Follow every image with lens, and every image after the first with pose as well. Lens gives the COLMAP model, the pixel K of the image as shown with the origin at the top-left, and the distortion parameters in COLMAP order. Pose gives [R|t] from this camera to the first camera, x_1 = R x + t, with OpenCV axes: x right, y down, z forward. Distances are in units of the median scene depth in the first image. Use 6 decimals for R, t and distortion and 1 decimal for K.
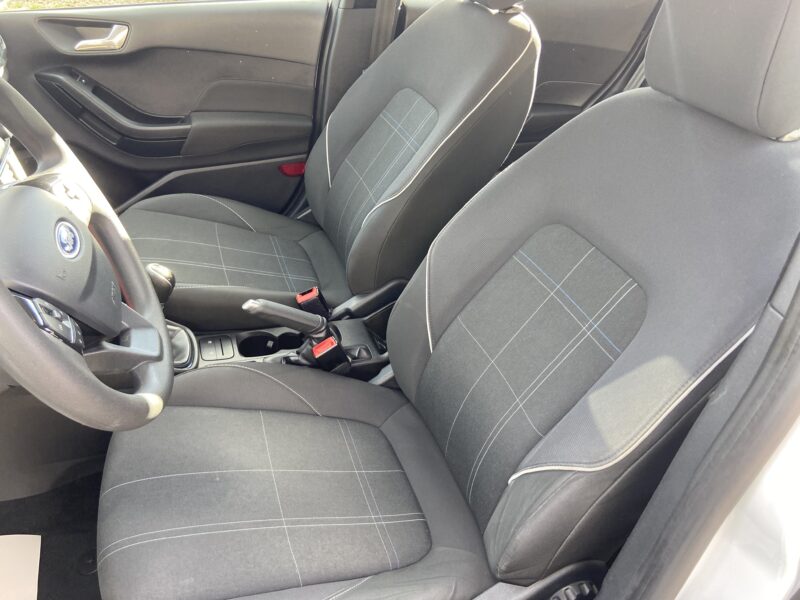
lens RADIAL K [[605.4, 0, 403.6], [0, 605.4, 302.0], [0, 0, 1]] dist [0.128715, -0.164482]
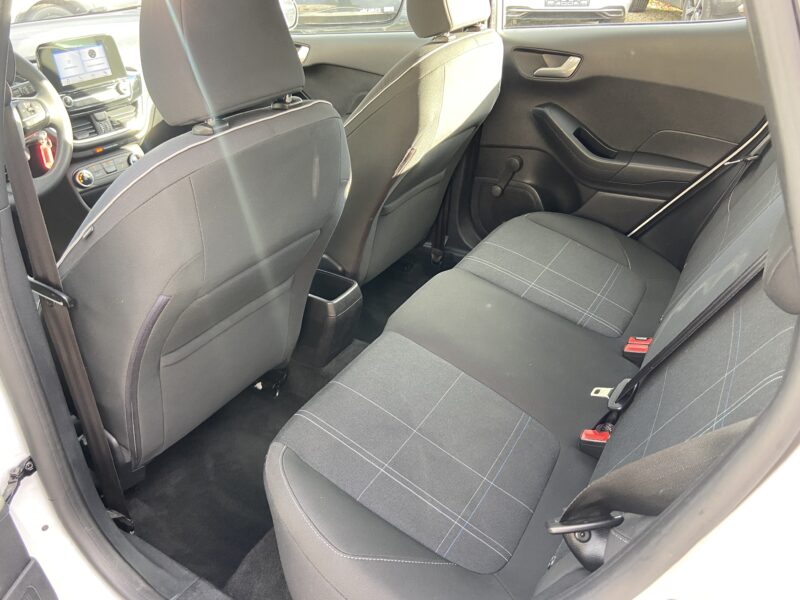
lens RADIAL K [[605.4, 0, 403.6], [0, 605.4, 302.0], [0, 0, 1]] dist [0.128715, -0.164482]
pose [[0.622108, 0.325675, -0.711981, 1.134185], [-0.373525, 0.922673, 0.095675, -0.145983], [0.688085, 0.206423, 0.695650, 0.340333]]
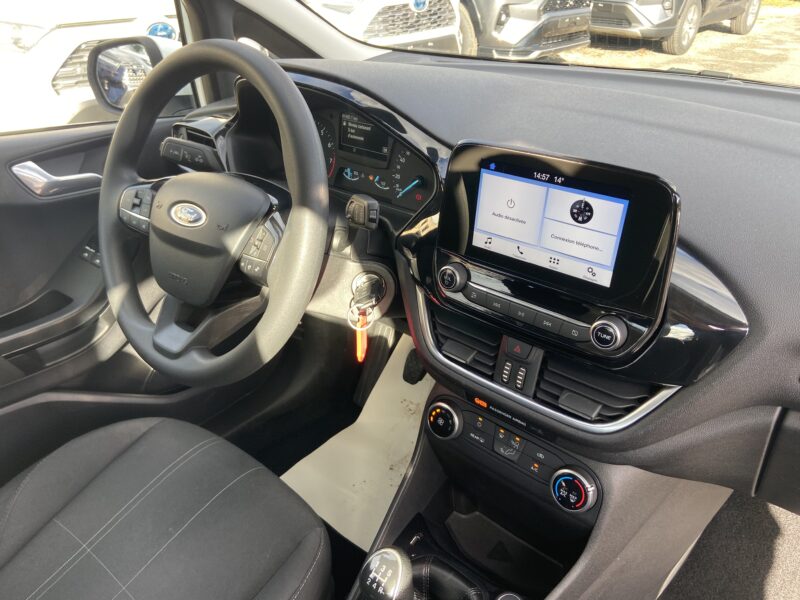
lens RADIAL K [[605.4, 0, 403.6], [0, 605.4, 302.0], [0, 0, 1]] dist [0.128715, -0.164482]
pose [[-0.856009, 0.176045, -0.486063, -0.160944], [-0.345129, 0.505401, 0.790858, -0.558113], [0.384883, 0.844735, -0.371870, 0.903519]]
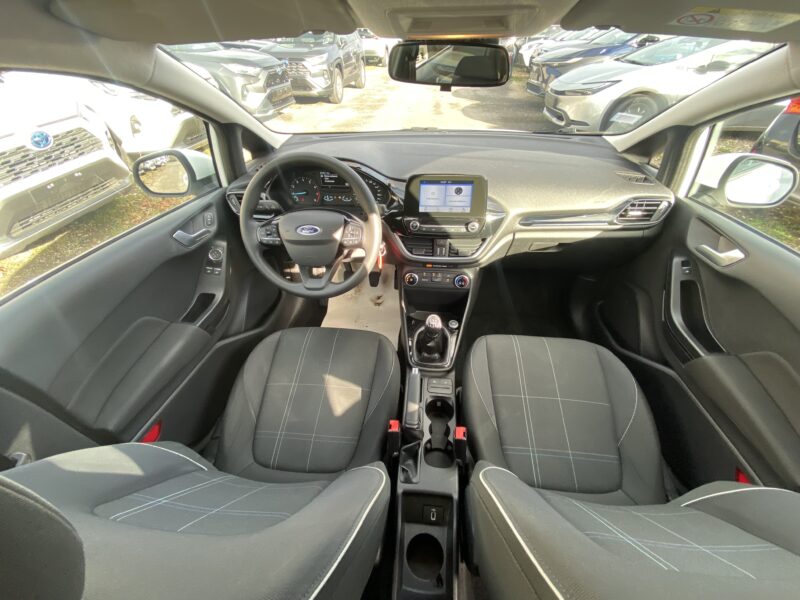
lens RADIAL K [[322.1, 0, 402.7], [0, 322.1, 300.1], [0, 0, 1]] dist [0.016609, -0.016779]
pose [[-0.421448, 0.509089, -0.750473, 0.265259], [-0.520489, 0.541886, 0.659887, -0.573745], [0.742612, 0.668721, 0.036598, 0.771691]]
